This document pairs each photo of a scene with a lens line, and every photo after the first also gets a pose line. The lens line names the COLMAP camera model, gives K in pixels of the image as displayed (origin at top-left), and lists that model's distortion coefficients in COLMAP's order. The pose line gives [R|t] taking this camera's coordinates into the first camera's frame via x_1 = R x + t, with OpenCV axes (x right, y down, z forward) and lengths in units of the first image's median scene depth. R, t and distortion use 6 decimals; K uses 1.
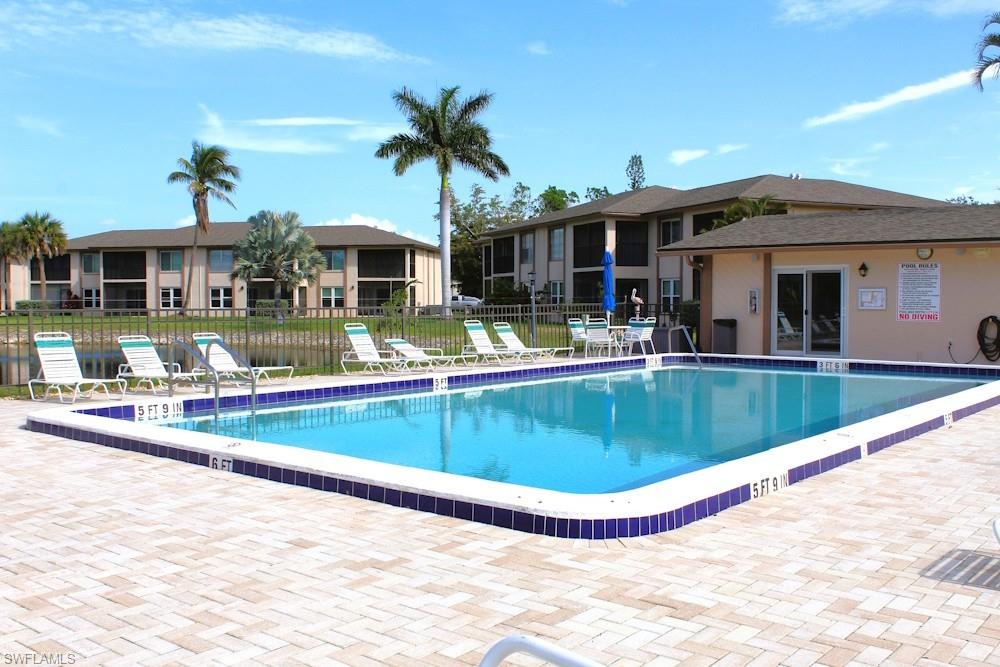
lens RADIAL K [[961.6, 0, 502.6], [0, 961.6, 335.5], [0, 0, 1]] dist [-0.054763, 0.000000]
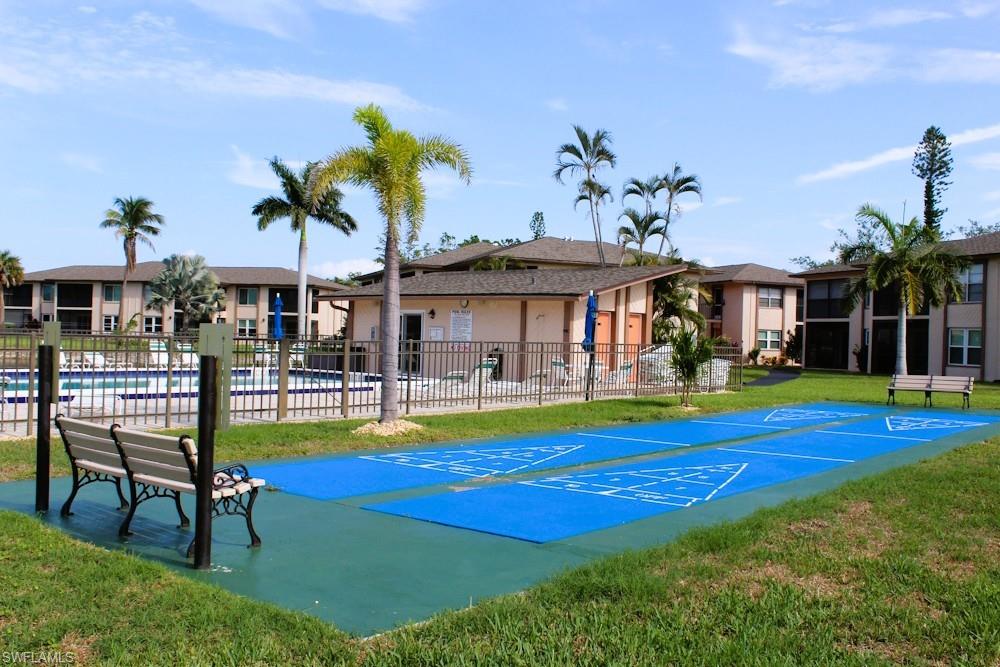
lens RADIAL K [[917.7, 0, 499.5], [0, 917.7, 328.0], [0, 0, 1]] dist [-0.043759, 0.000000]
pose [[0.999179, 0.029529, -0.027734, 0.164338], [-0.030825, 0.998394, -0.047524, 0.004254], [0.026287, 0.048340, 0.998485, -0.112482]]
